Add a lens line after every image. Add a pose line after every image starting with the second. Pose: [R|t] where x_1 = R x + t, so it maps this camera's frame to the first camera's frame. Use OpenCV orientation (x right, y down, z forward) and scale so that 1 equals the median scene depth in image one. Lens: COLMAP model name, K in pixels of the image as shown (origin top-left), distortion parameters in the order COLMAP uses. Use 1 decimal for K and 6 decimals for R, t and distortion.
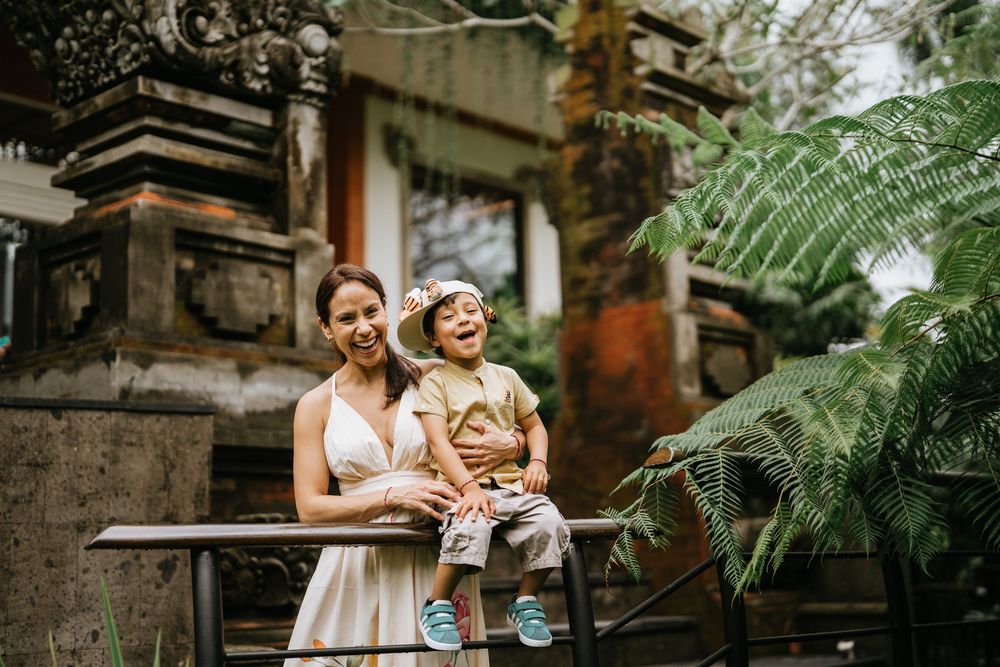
lens RADIAL K [[1397.3, 0, 500.1], [0, 1397.3, 317.6], [0, 0, 1]] dist [-0.144364, 1.014352]
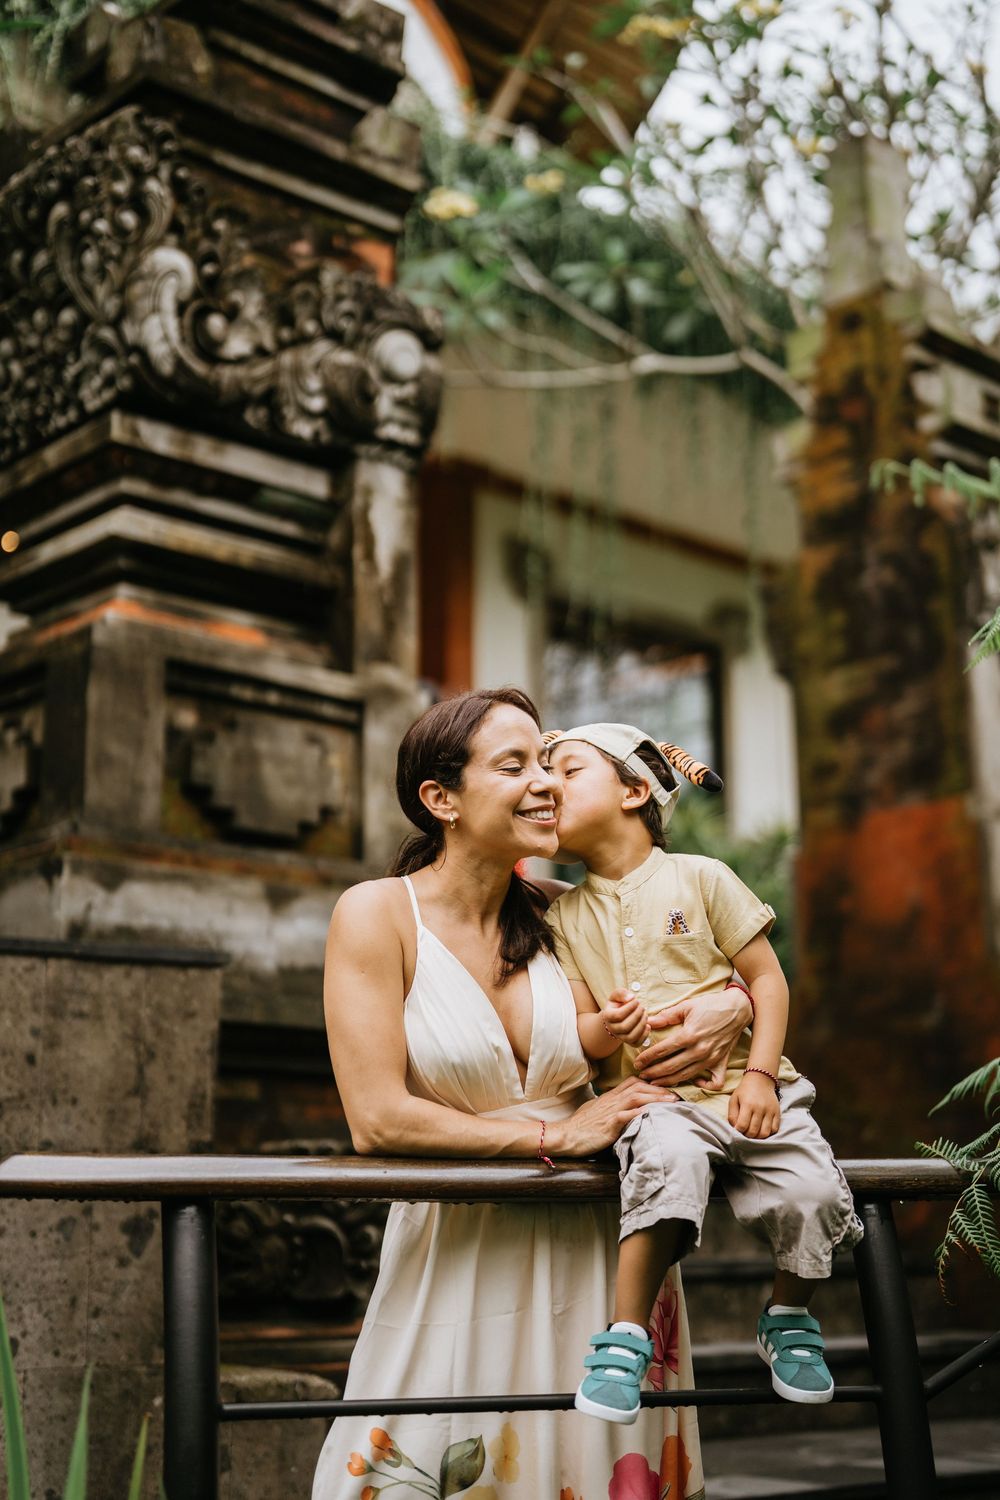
lens RADIAL K [[2093.3, 0, 500.0], [0, 2093.3, 750.0], [0, 0, 1]] dist [-0.138274, 0.963464]
pose [[0.996635, 0.004383, -0.081847, -0.015951], [-0.008432, 0.998754, -0.049186, 0.017730], [0.081530, 0.049711, 0.995430, 0.114644]]
